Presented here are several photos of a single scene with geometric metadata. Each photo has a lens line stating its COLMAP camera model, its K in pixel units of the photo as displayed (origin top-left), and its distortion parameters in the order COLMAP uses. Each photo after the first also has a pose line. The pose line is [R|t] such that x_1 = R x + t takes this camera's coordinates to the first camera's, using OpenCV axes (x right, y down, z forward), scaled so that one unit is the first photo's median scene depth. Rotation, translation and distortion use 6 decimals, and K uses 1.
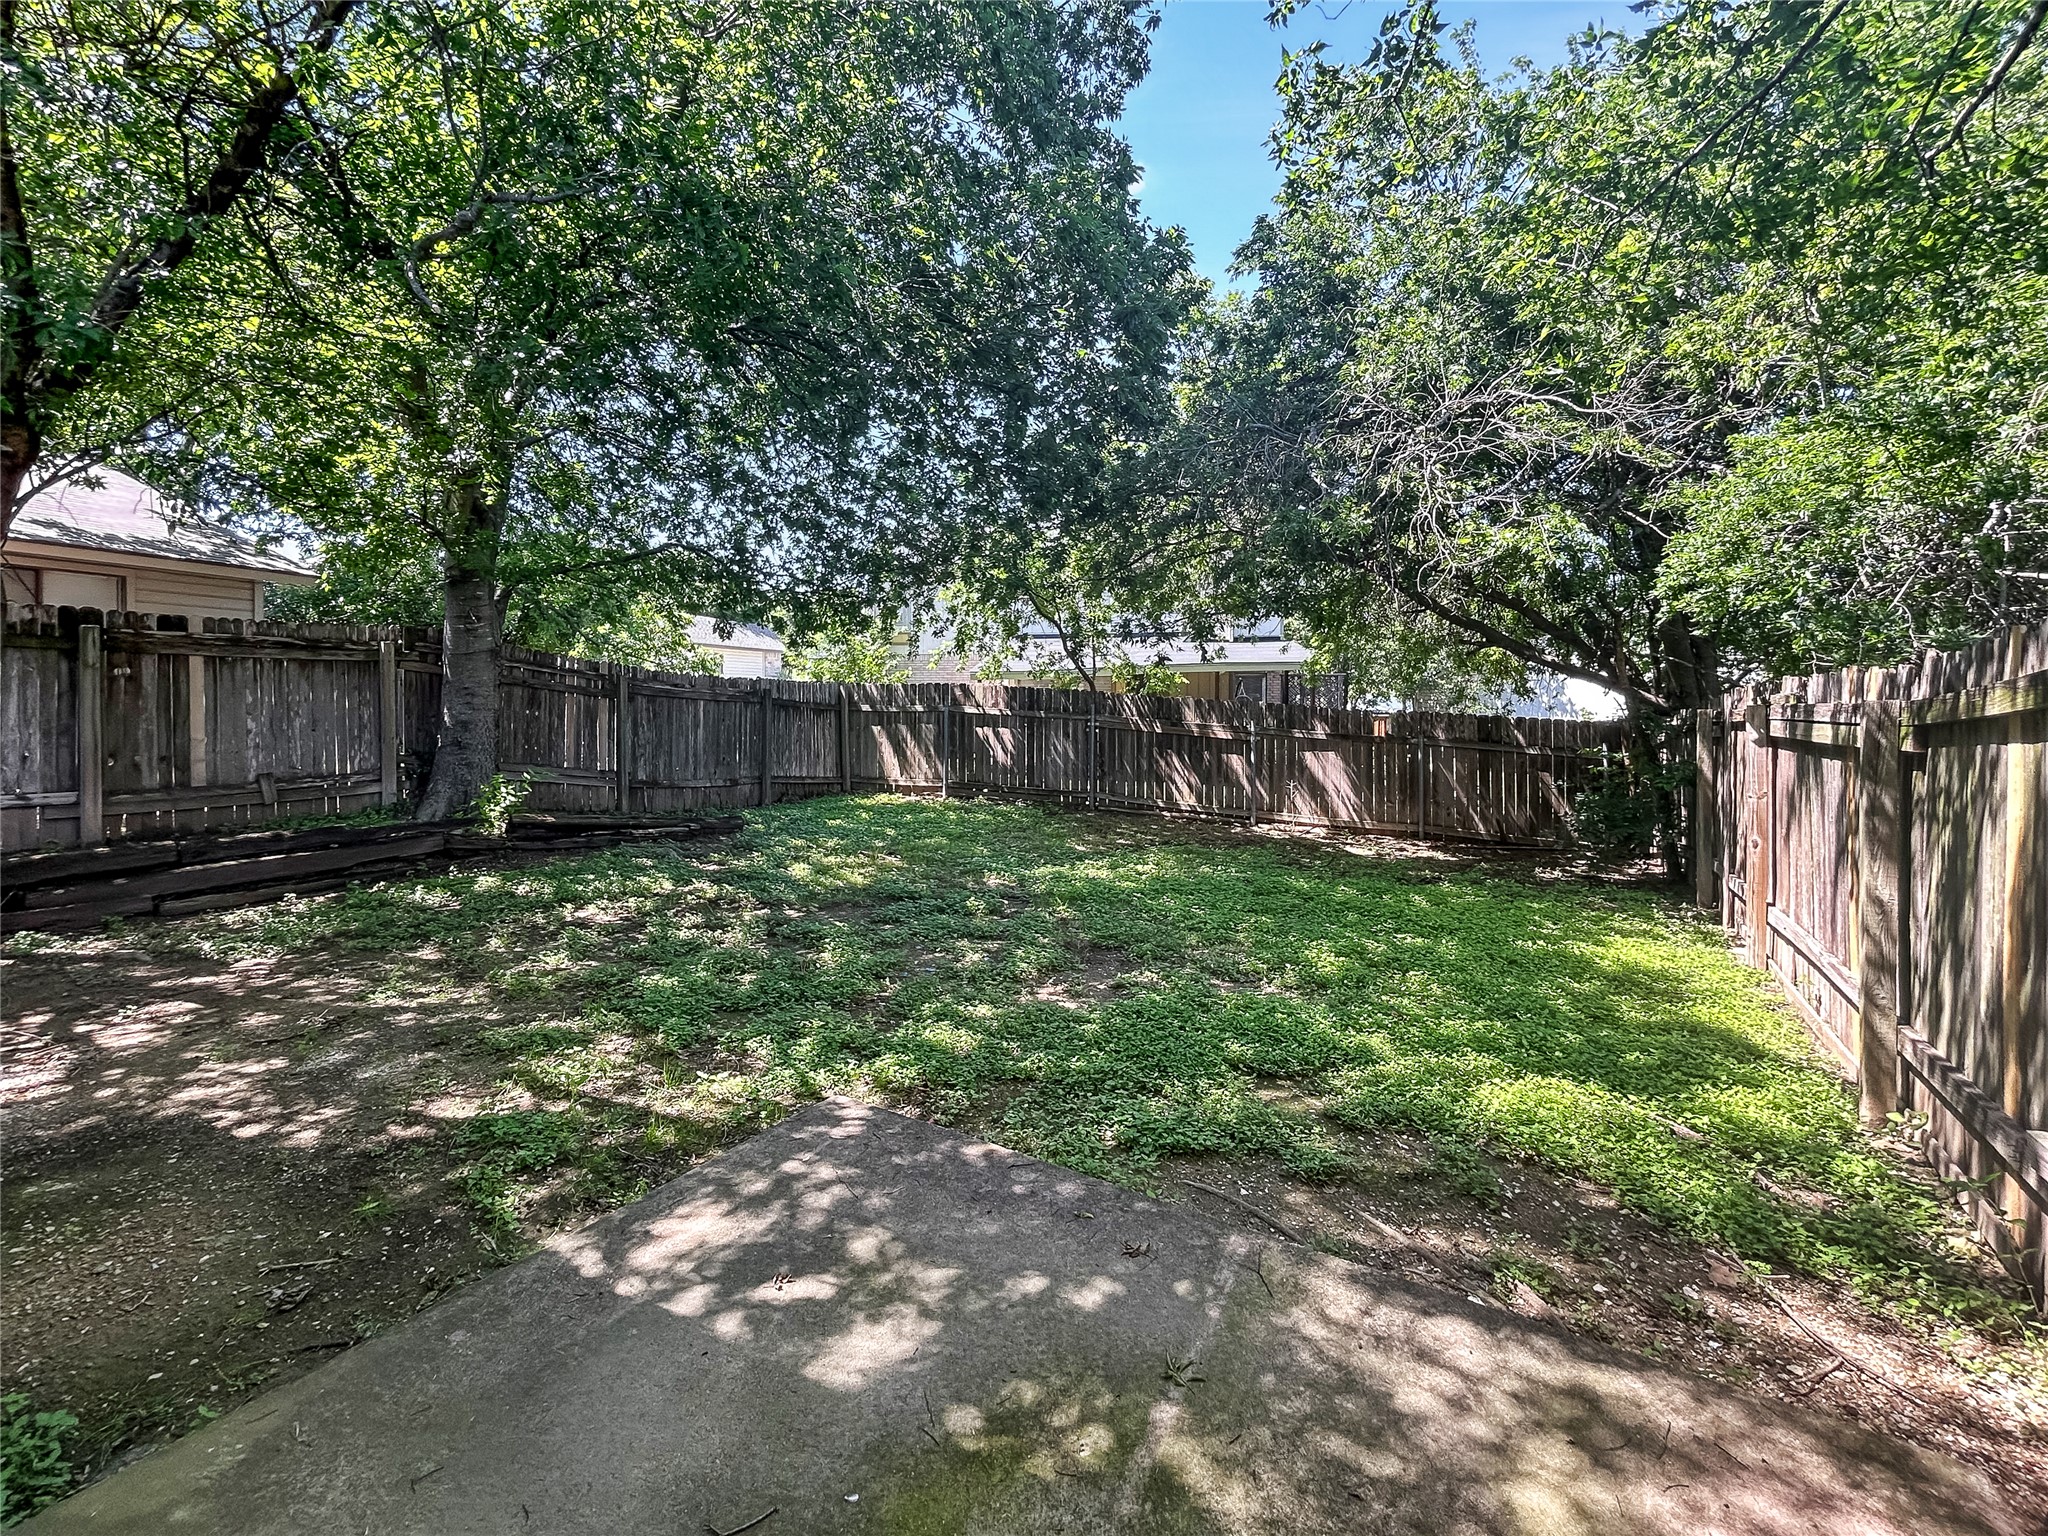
lens RADIAL K [[856.2, 0, 1016.7], [0, 856.2, 716.9], [0, 0, 1]] dist [-0.002629, 0.001274]
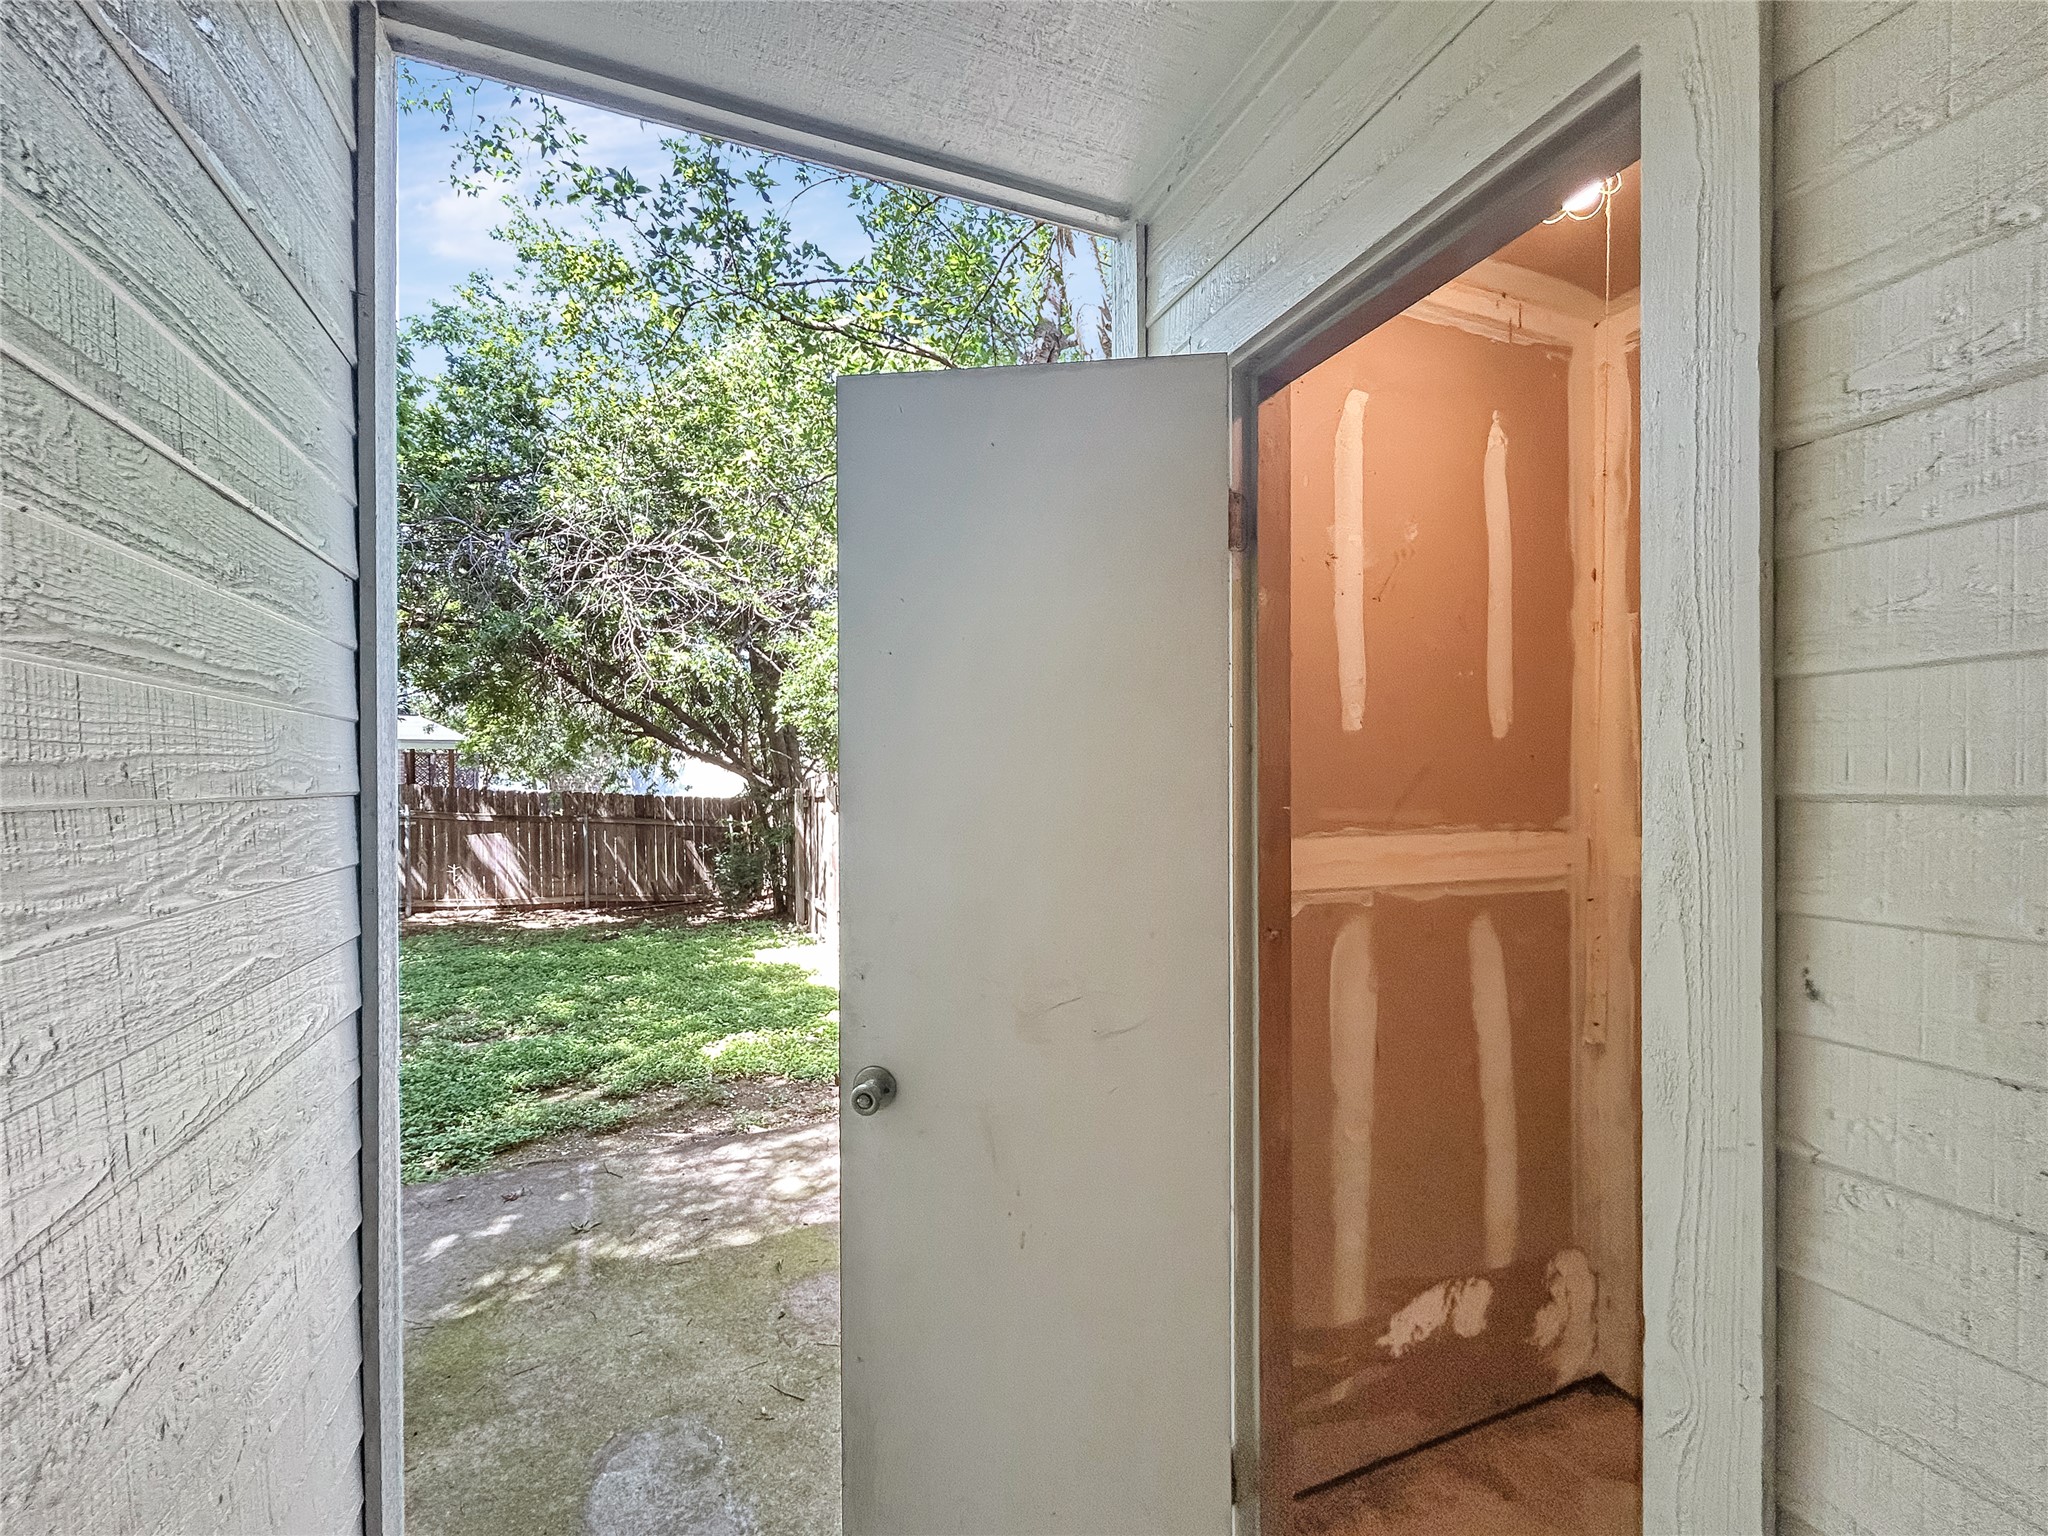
lens RADIAL K [[856.2, 0, 1022.2], [0, 856.2, 781.2], [0, 0, 1]] dist [-0.002629, 0.001274]
pose [[0.574904, -0.004909, 0.818206, -0.197589], [0.019385, 0.999783, -0.007622, -0.002067], [-0.817991, 0.020243, 0.574874, -0.174526]]
